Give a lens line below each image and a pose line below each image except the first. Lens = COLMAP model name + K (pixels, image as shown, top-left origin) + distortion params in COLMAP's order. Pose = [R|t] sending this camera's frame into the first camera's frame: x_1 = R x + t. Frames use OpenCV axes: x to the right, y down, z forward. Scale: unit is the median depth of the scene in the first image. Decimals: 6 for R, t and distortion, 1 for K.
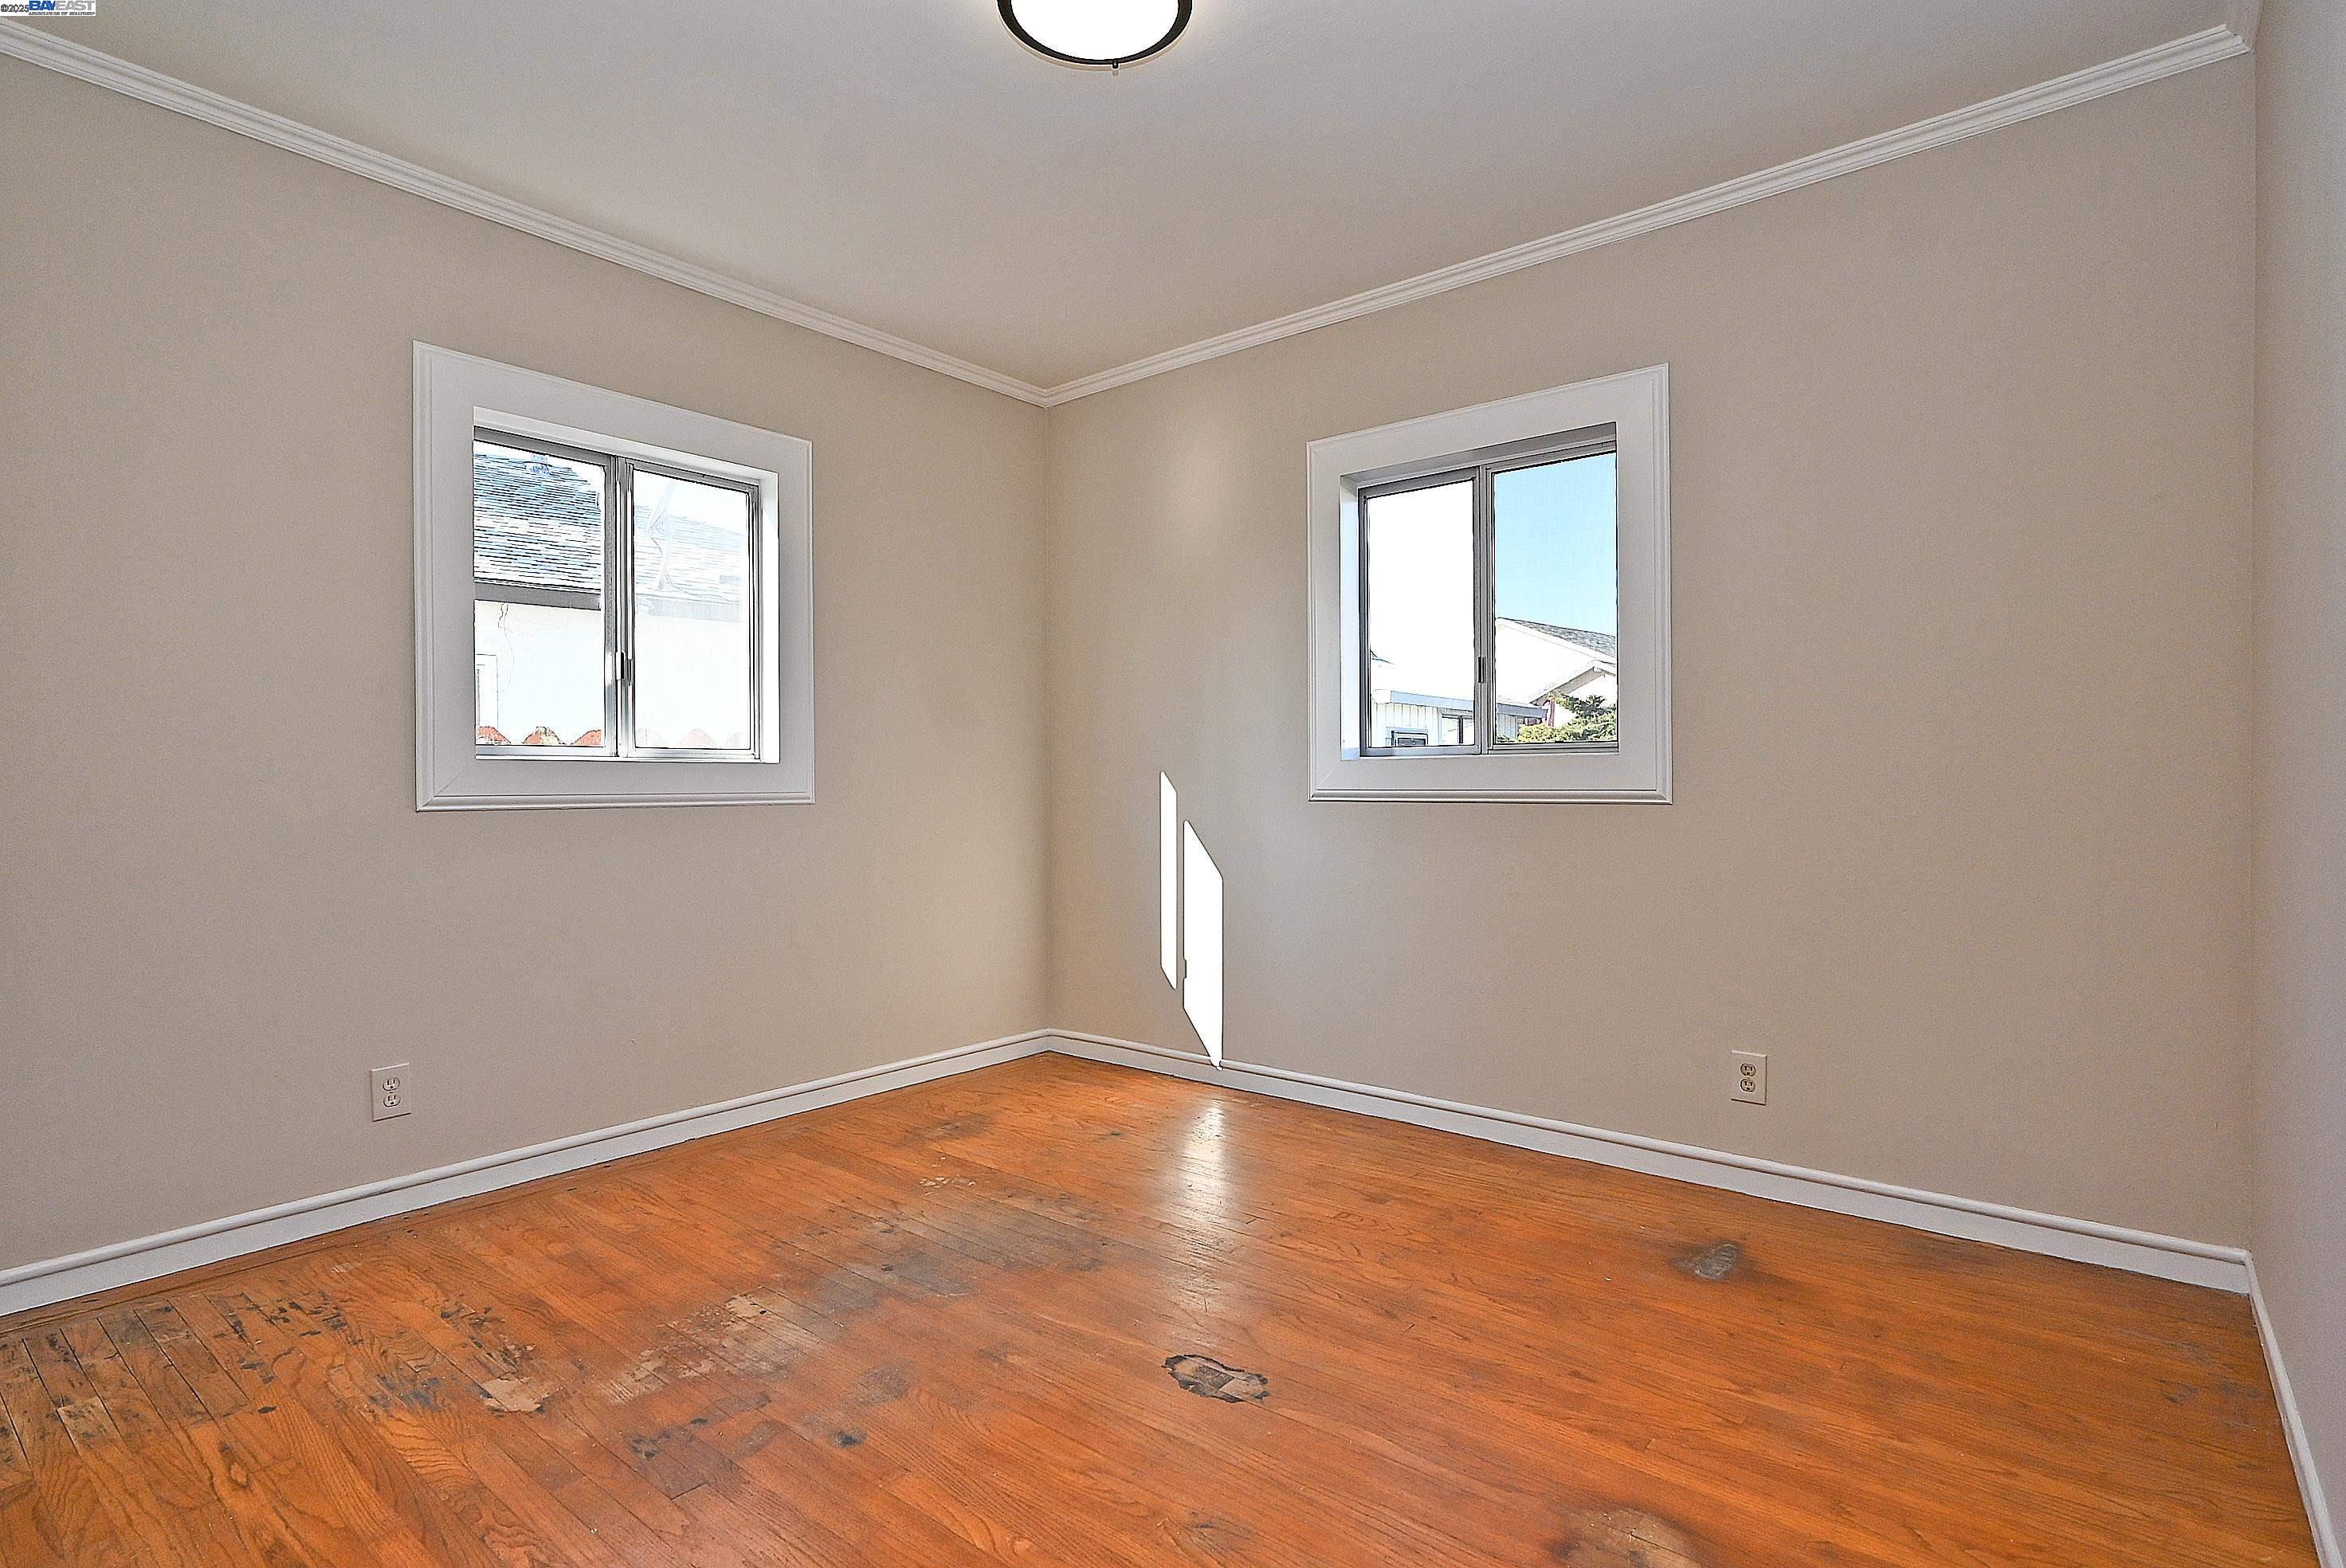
lens RADIAL K [[1167.7, 0, 1176.3], [0, 1167.7, 787.4], [0, 0, 1]] dist [-0.003254, 0.001312]
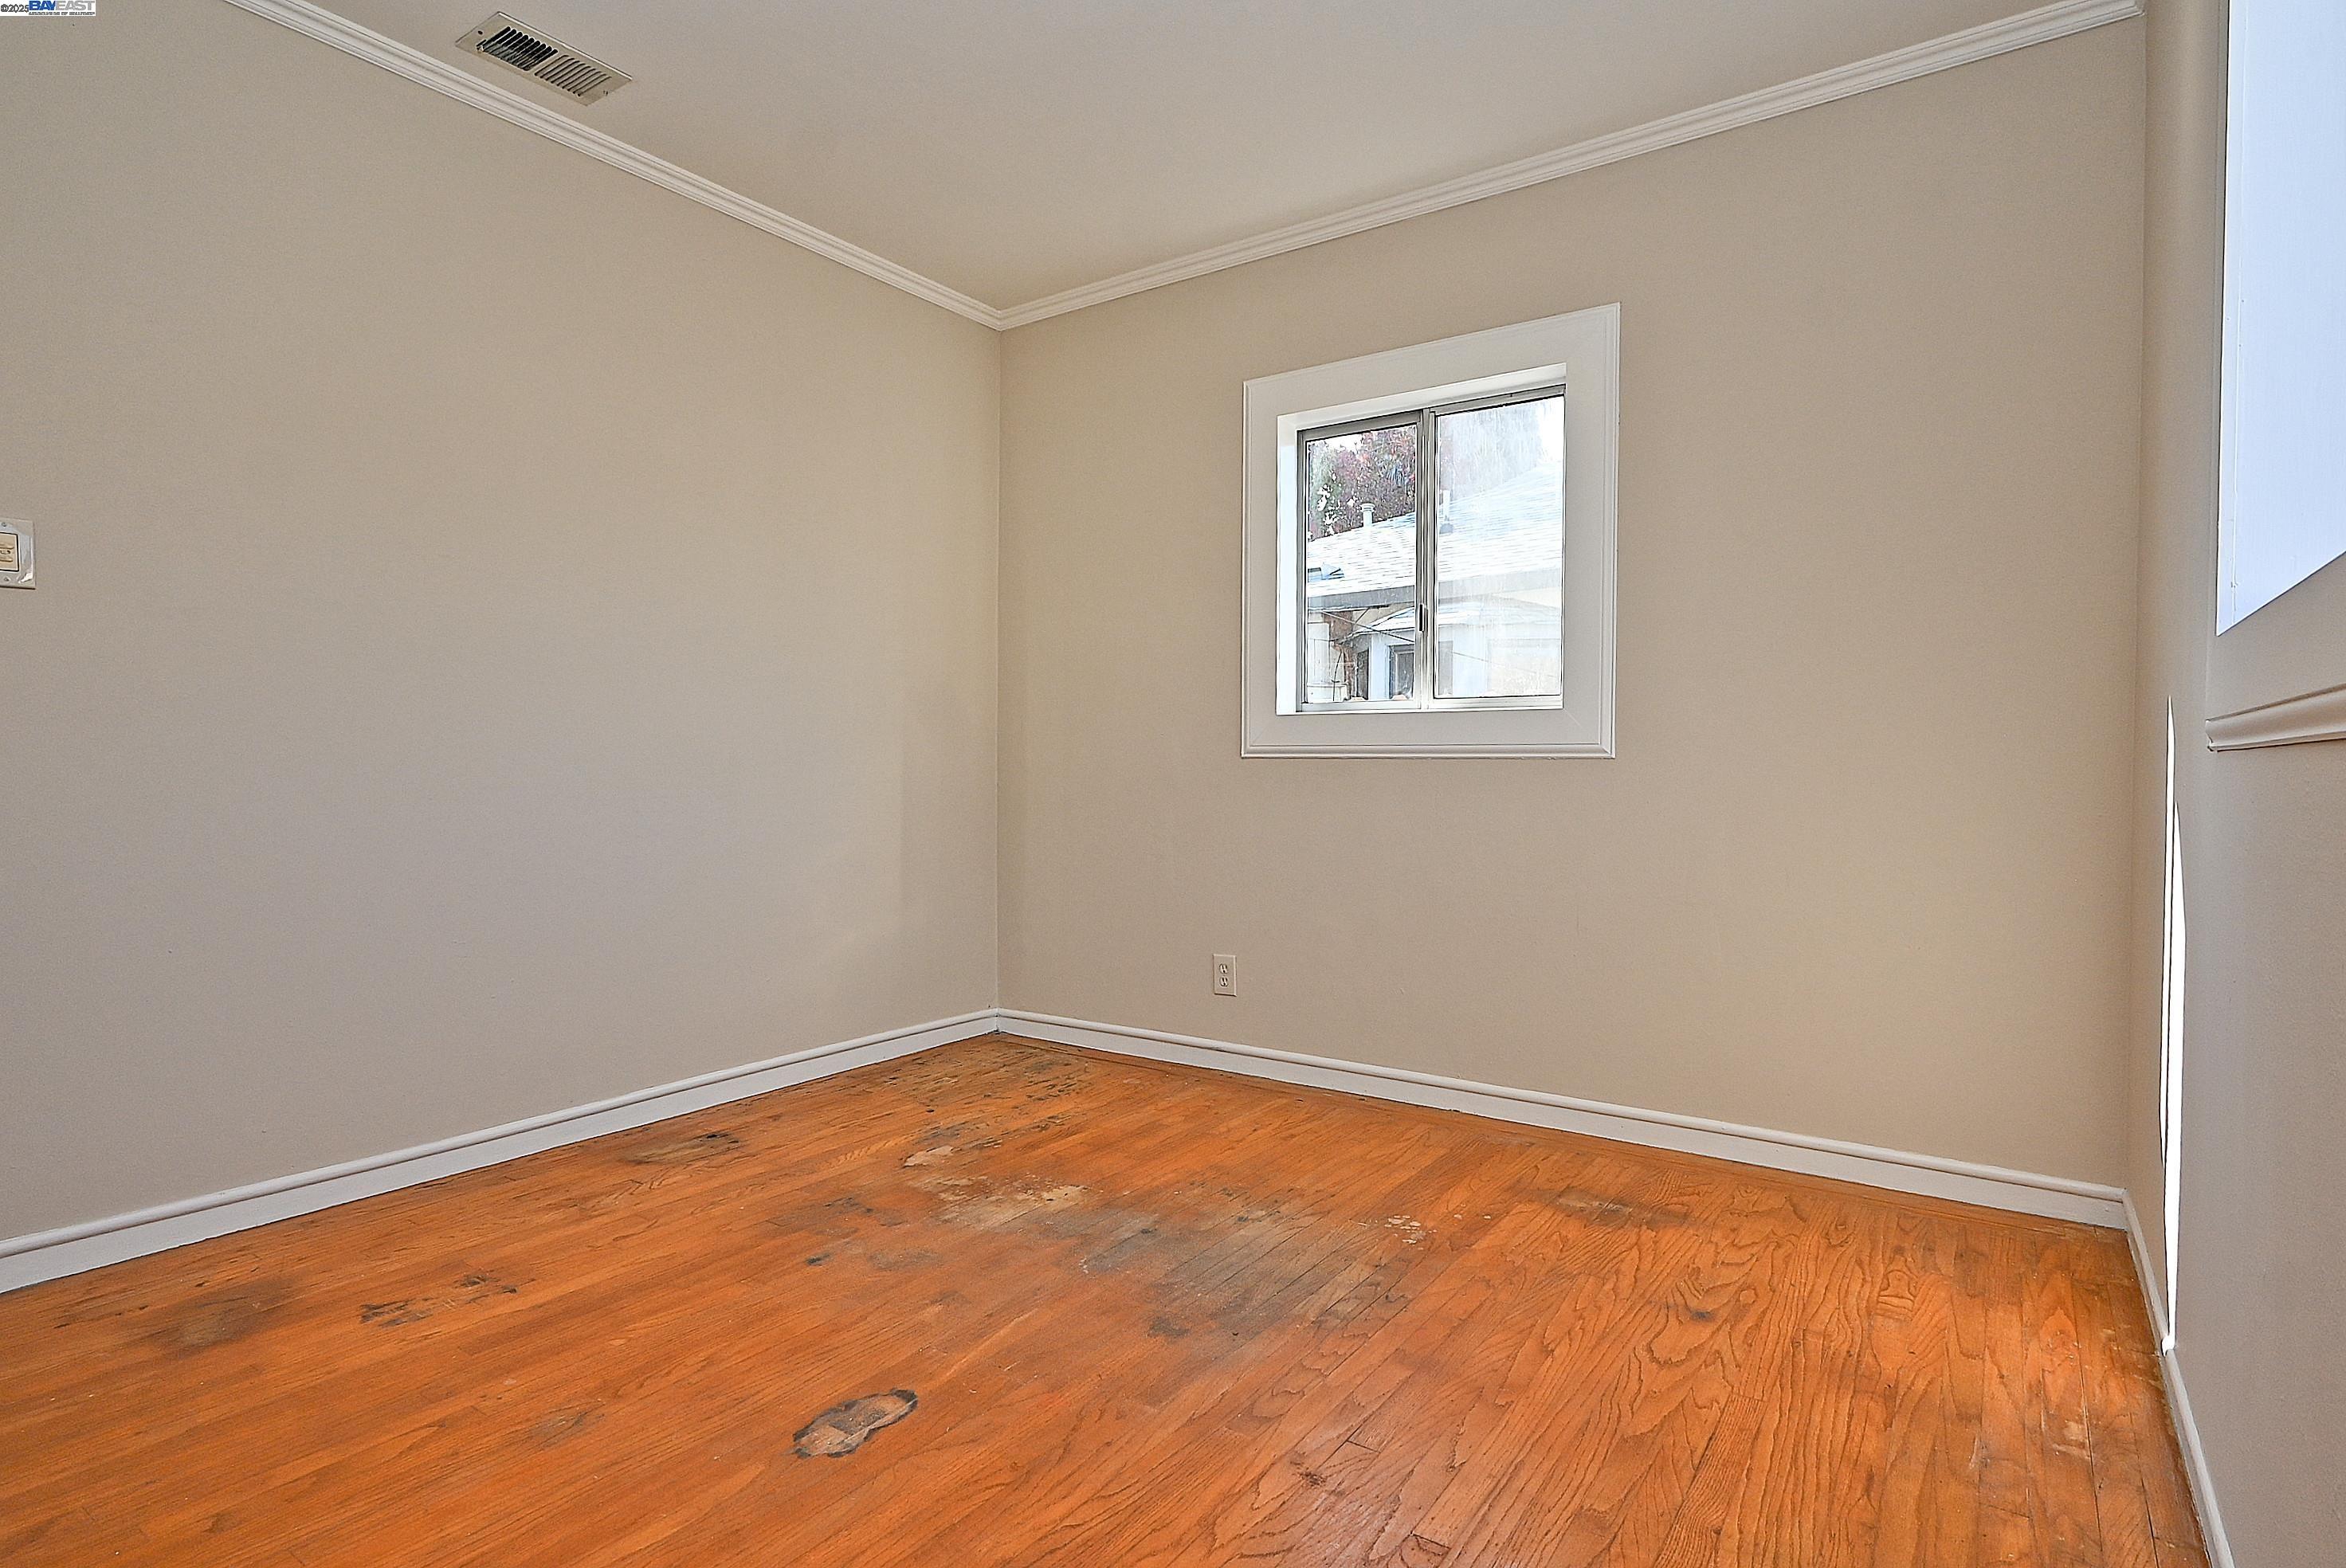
lens RADIAL K [[1167.7, 0, 1176.3], [0, 1167.7, 787.4], [0, 0, 1]] dist [-0.003254, 0.001312]
pose [[0.075574, 0.008744, -0.997102, 0.609498], [-0.015601, 0.999850, 0.007586, 0.044176], [0.997018, 0.014983, 0.075699, 0.846305]]
